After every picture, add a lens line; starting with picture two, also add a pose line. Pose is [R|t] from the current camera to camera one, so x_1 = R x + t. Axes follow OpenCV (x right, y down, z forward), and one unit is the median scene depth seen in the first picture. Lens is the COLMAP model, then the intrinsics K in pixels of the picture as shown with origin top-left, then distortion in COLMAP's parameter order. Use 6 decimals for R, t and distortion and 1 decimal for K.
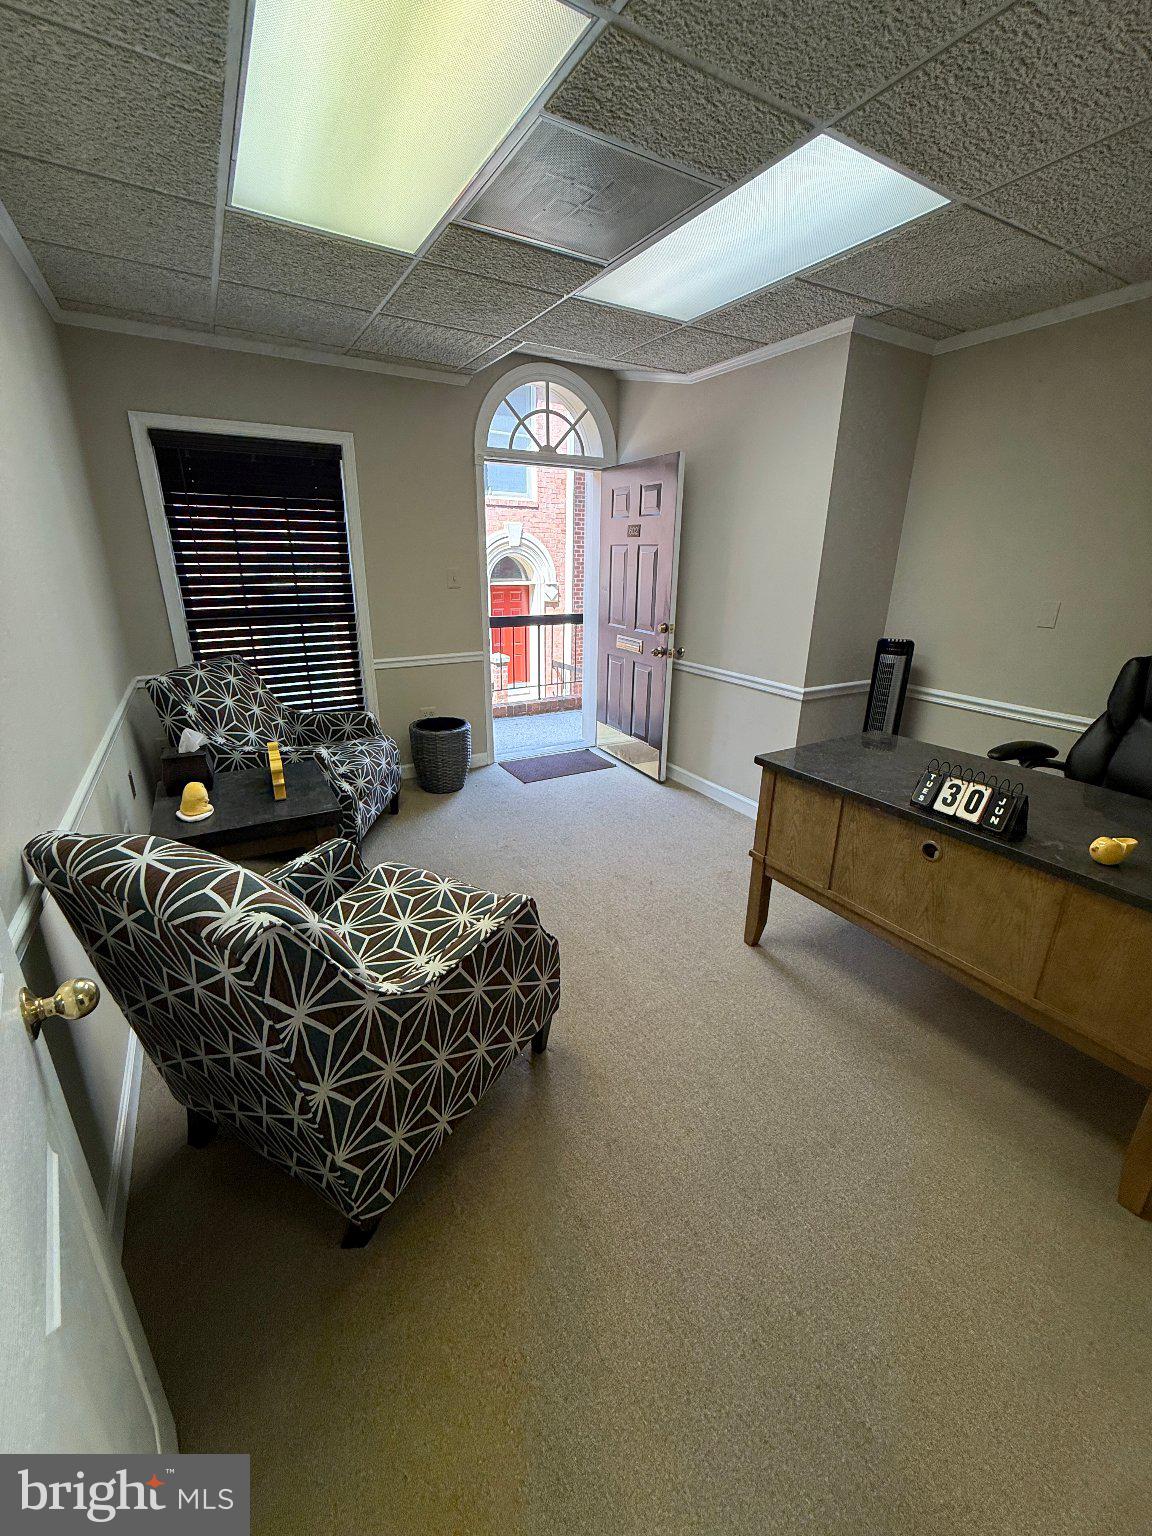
lens RADIAL K [[610.4, 0, 574.2], [0, 610.4, 764.8], [0, 0, 1]] dist [-0.000983, 0.000551]
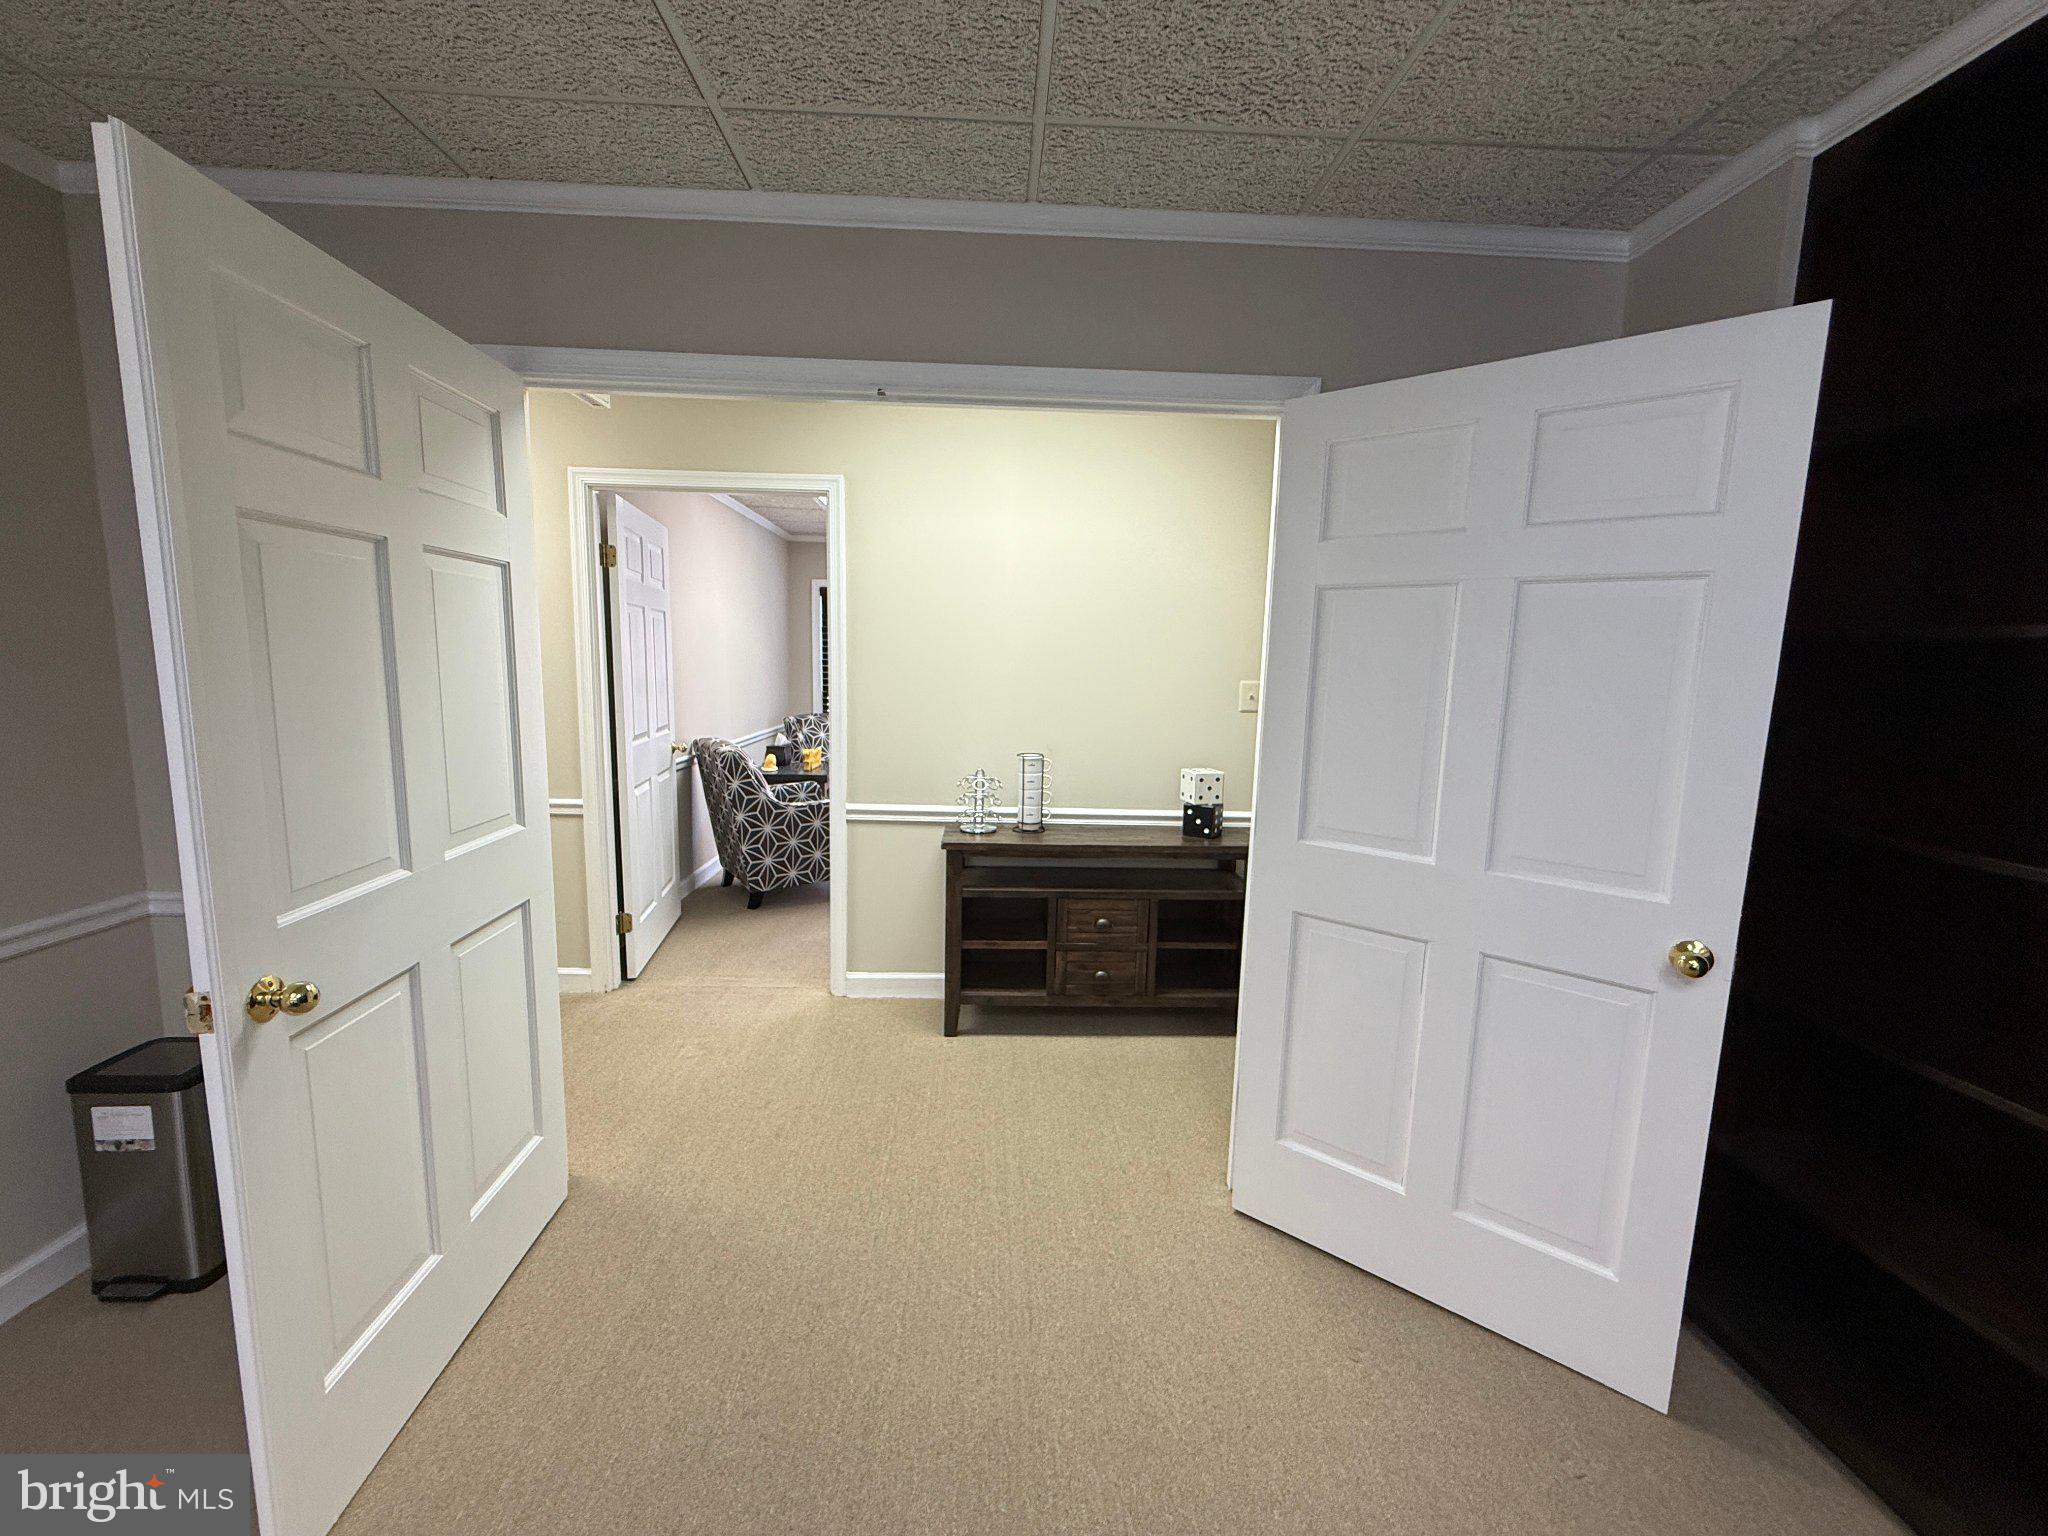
lens RADIAL K [[813.9, 0, 1022.1], [0, 813.9, 768.4], [0, 0, 1]] dist [-0.000983, 0.000551]
pose [[0.884156, 0.072499, -0.461532, 2.385794], [-0.164948, 0.972707, -0.163195, 0.646442], [0.437104, 0.220419, 0.871984, -1.757199]]
